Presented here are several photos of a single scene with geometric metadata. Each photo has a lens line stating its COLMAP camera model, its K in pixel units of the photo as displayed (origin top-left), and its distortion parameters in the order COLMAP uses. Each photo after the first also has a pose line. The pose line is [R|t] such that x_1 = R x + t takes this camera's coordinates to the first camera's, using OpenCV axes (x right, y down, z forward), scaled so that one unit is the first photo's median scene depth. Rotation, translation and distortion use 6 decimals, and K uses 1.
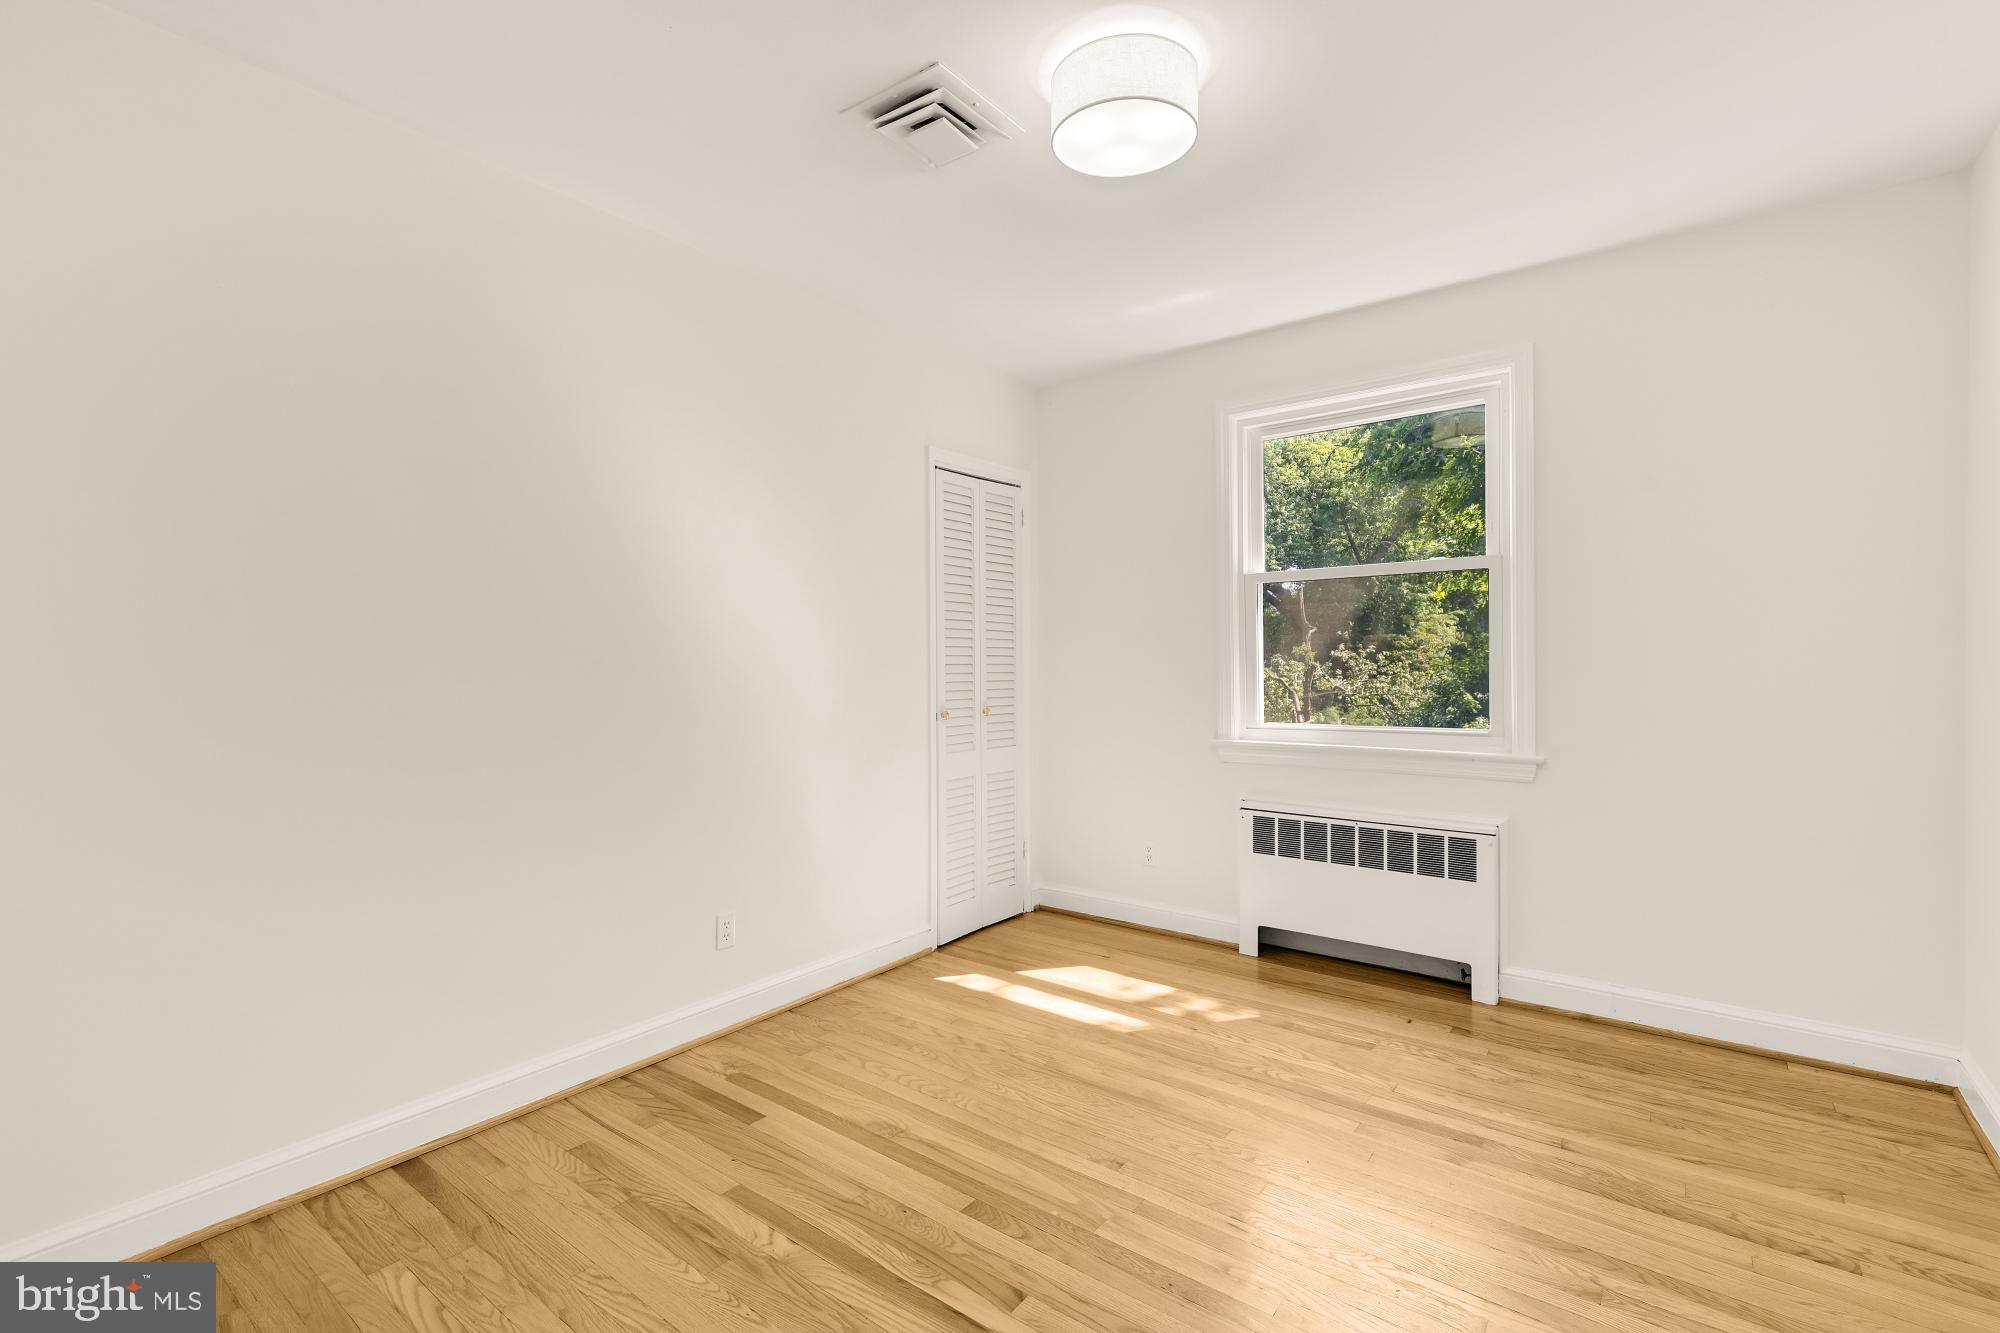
lens RADIAL K [[897.6, 0, 1005.1], [0, 897.6, 660.2], [0, 0, 1]] dist [0.002159, -0.000040]
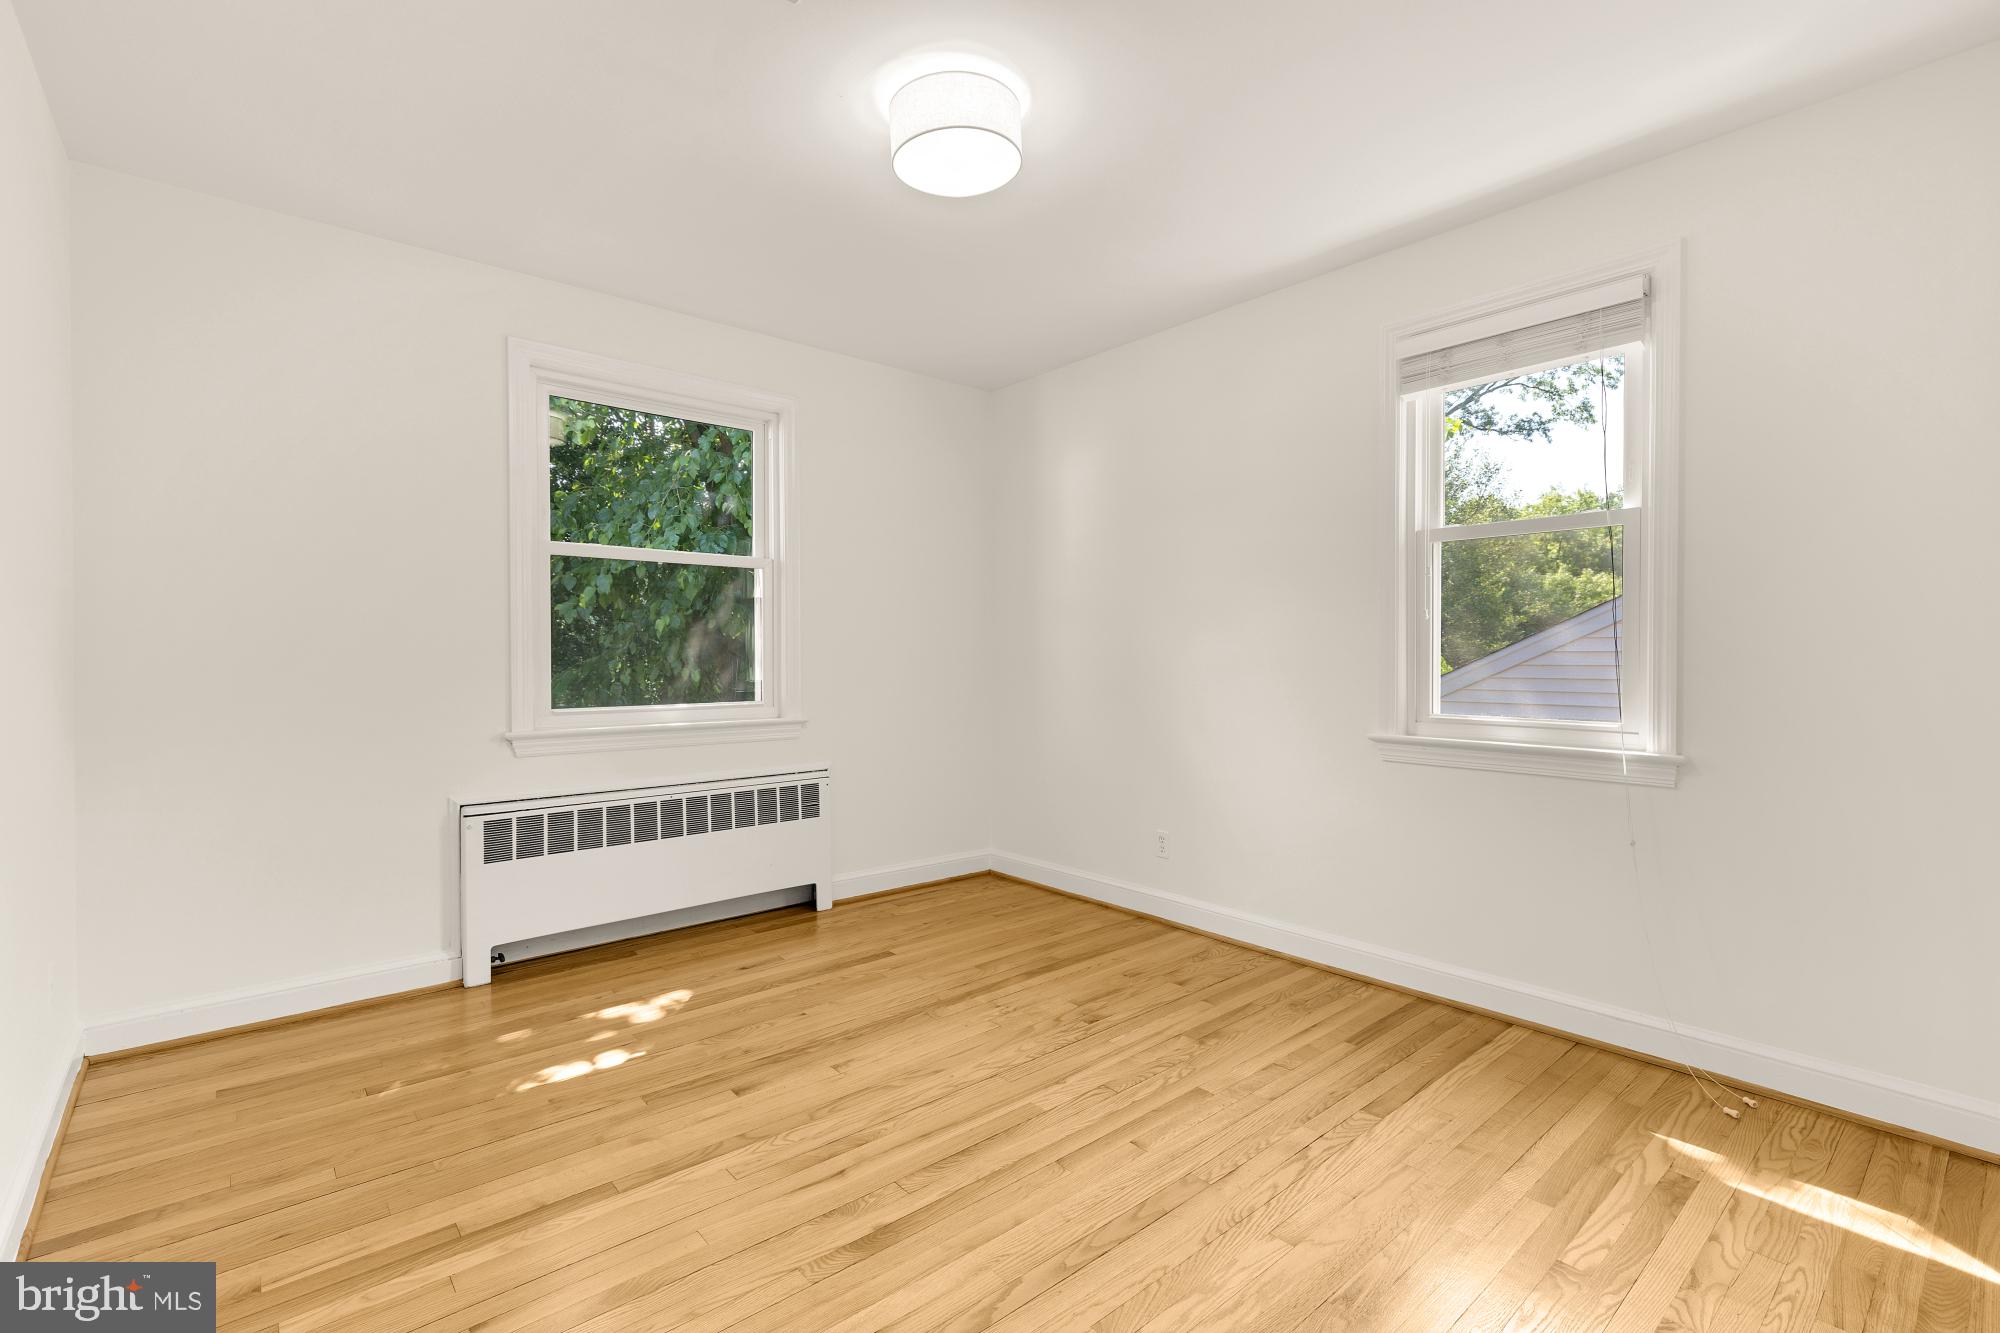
lens RADIAL K [[897.6, 0, 1005.1], [0, 897.6, 660.2], [0, 0, 1]] dist [0.002159, -0.000040]
pose [[0.188529, -0.019010, 0.981884, -0.592487], [-0.006665, 0.999765, 0.020636, 0.000541], [-0.982045, -0.010434, 0.188358, 0.458865]]
